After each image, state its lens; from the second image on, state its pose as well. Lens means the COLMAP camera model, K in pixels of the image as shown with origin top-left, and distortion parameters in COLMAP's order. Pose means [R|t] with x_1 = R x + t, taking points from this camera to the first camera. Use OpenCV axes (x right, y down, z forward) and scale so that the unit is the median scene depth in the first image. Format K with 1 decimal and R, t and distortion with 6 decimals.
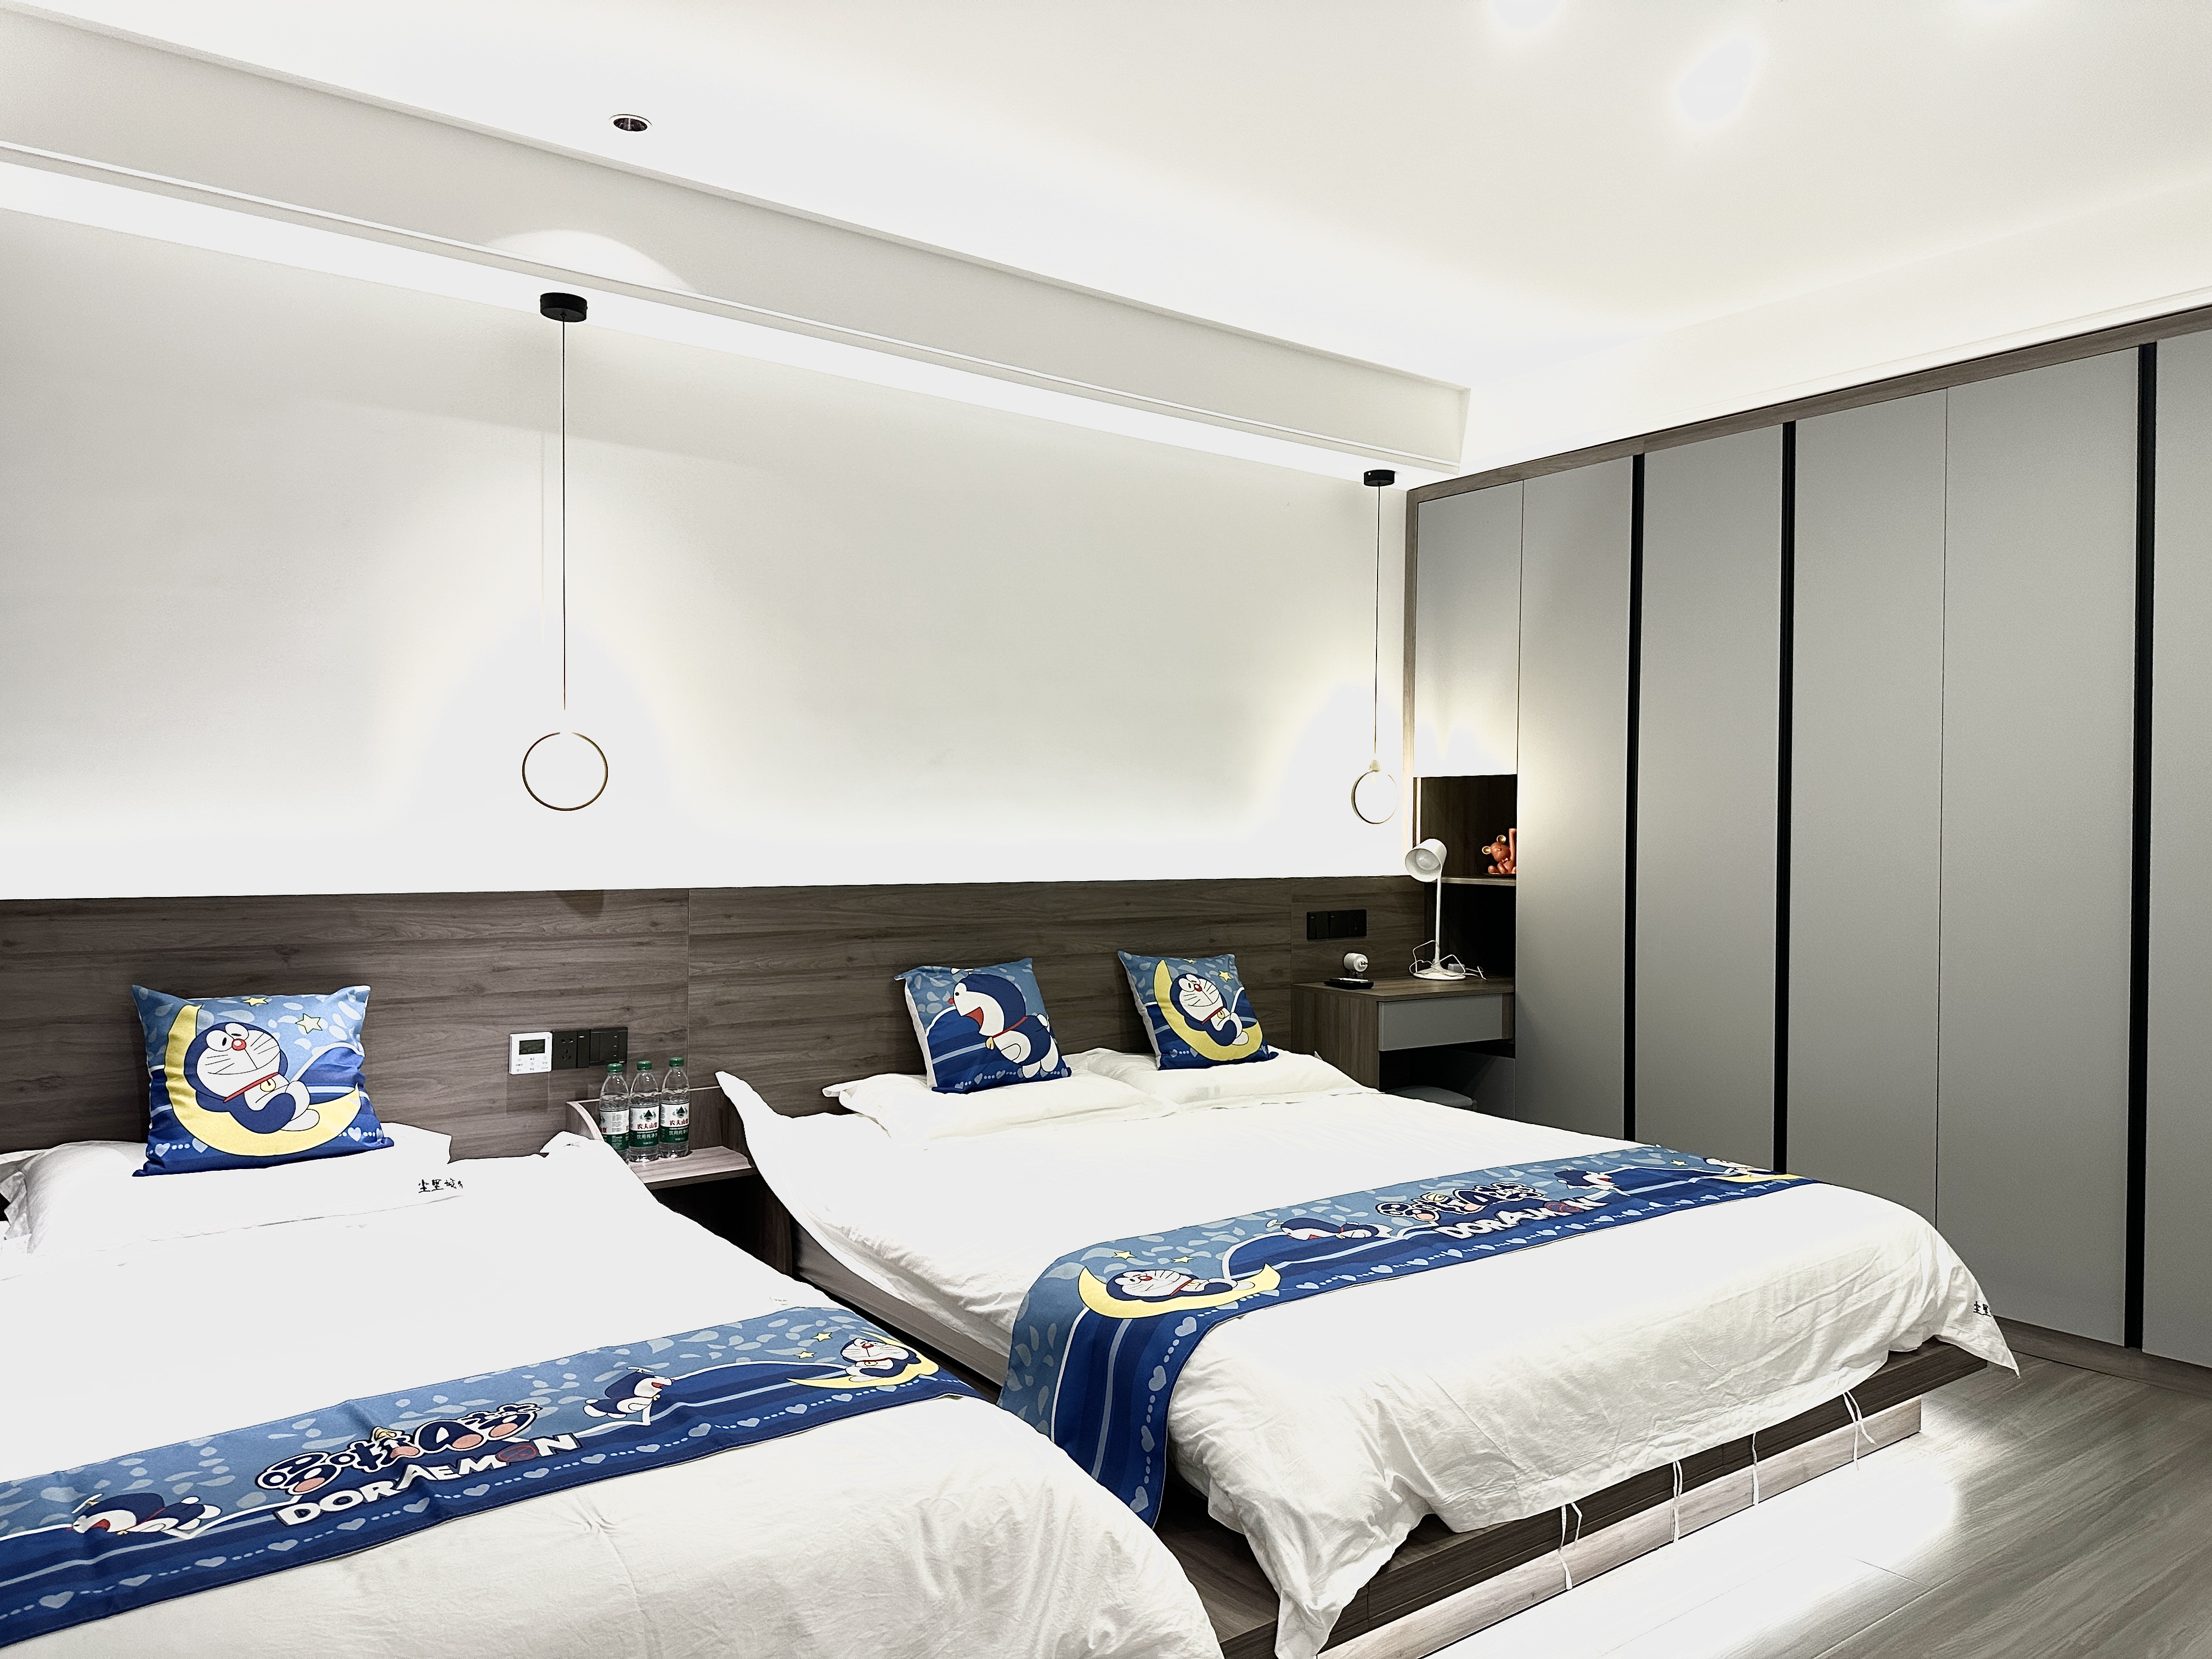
lens RADIAL K [[1545.5, 0, 1095.8], [0, 1545.5, 833.6], [0, 0, 1]] dist [0.083066, -0.128795]
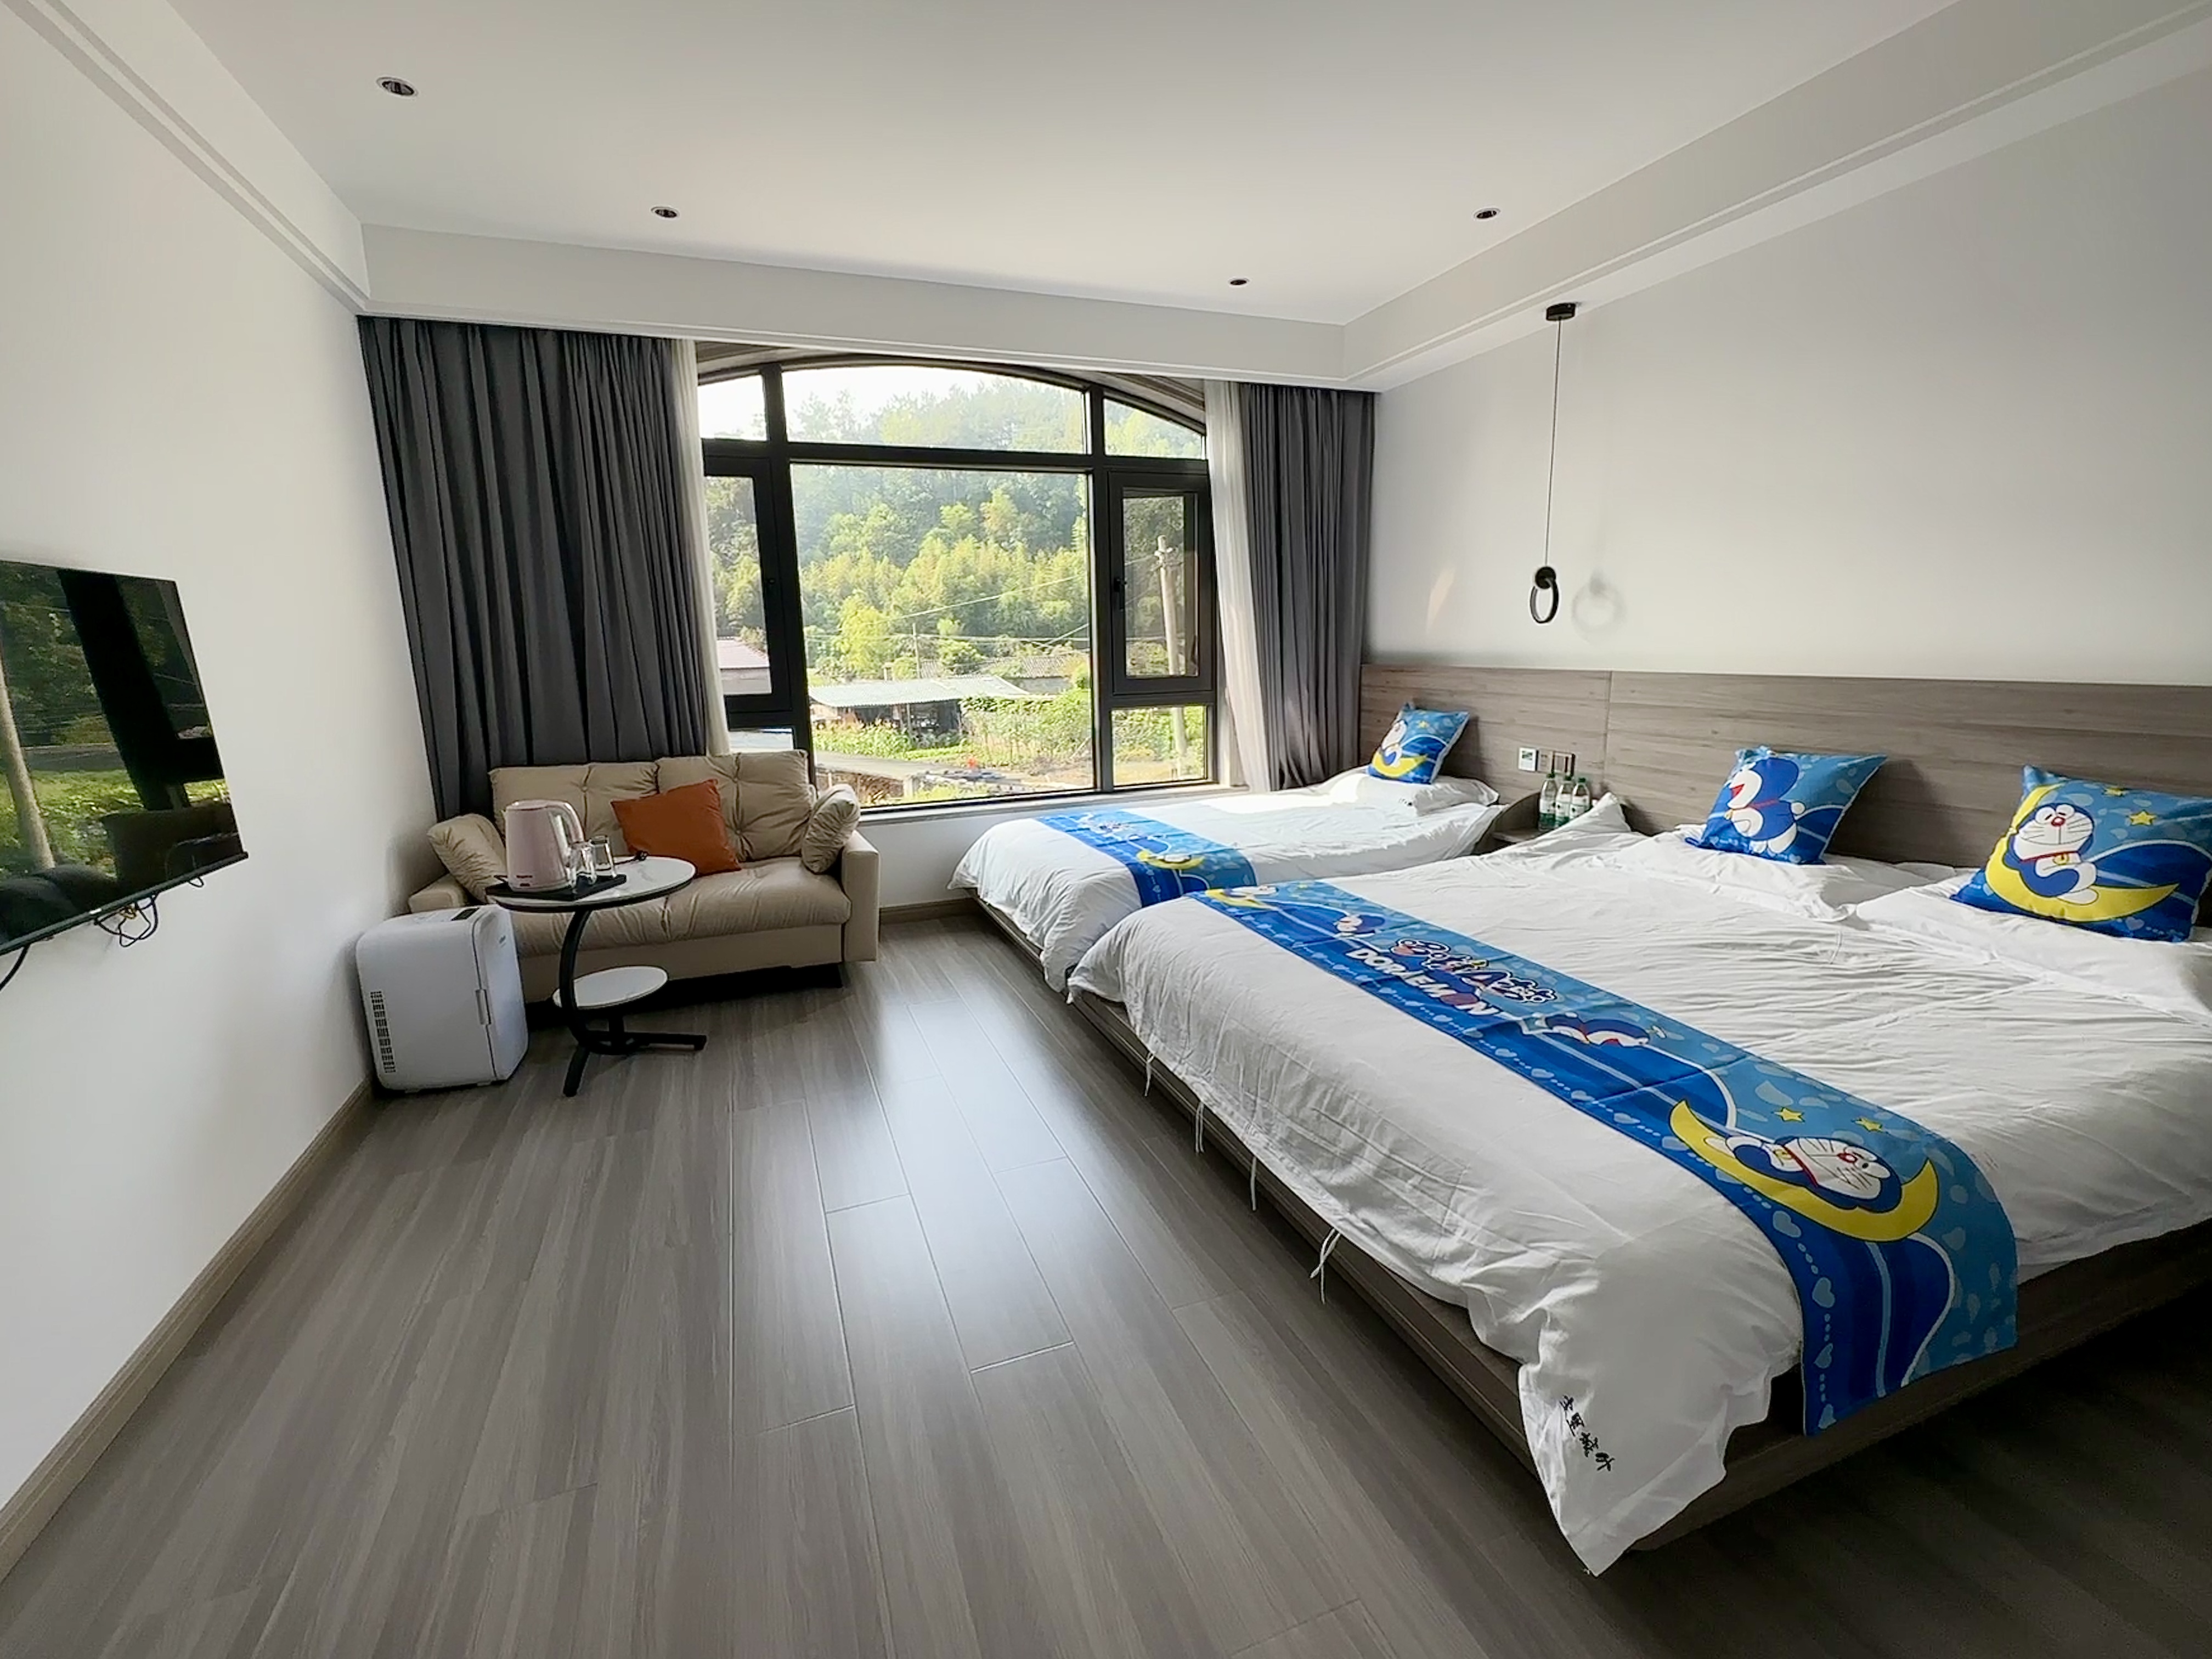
lens RADIAL K [[961.4, 0, 1103.5], [0, 961.4, 822.3], [0, 0, 1]] dist [-0.001734, -0.001082]
pose [[-0.276972, 0.179901, -0.943887, 0.844122], [0.023097, 0.983280, 0.180632, -0.001416], [0.960600, 0.028229, -0.276496, 0.832759]]
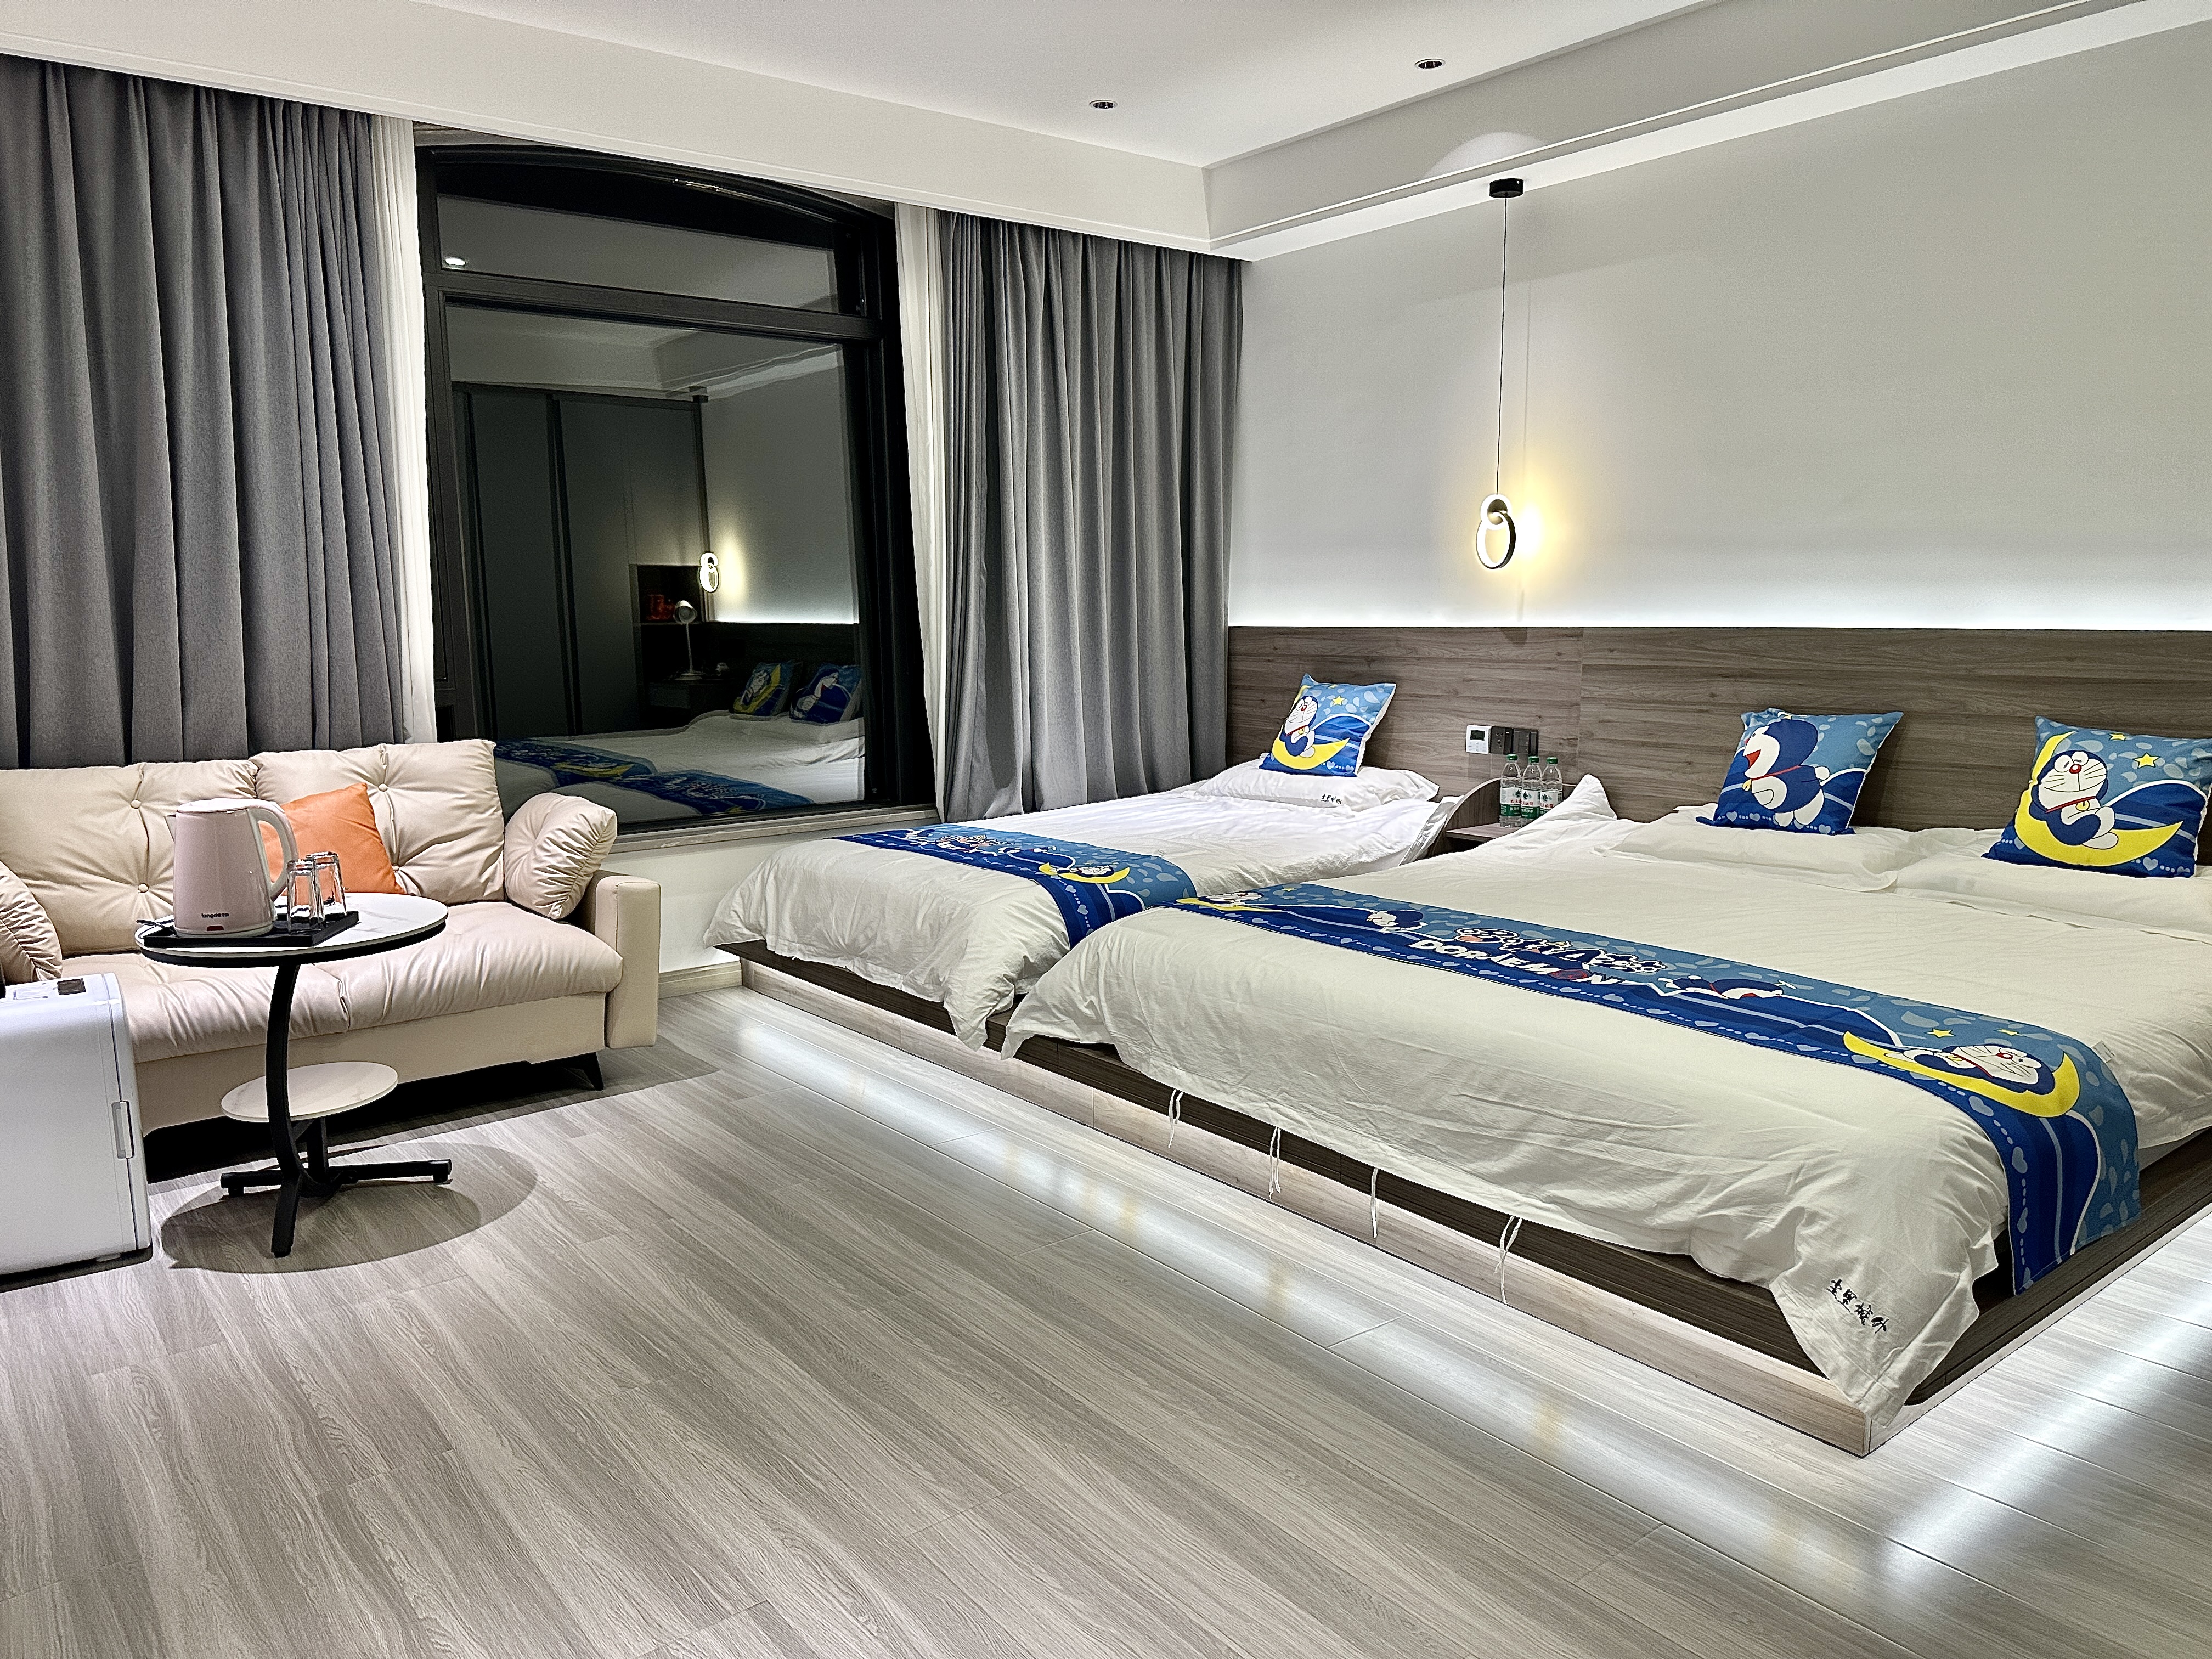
lens RADIAL K [[1545.5, 0, 1095.8], [0, 1545.5, 833.6], [0, 0, 1]] dist [0.083066, -0.128795]
pose [[0.018017, 0.143201, -0.989530, 1.062033], [0.011672, 0.989593, 0.143422, 0.016183], [0.999770, -0.014134, 0.016158, 0.617309]]
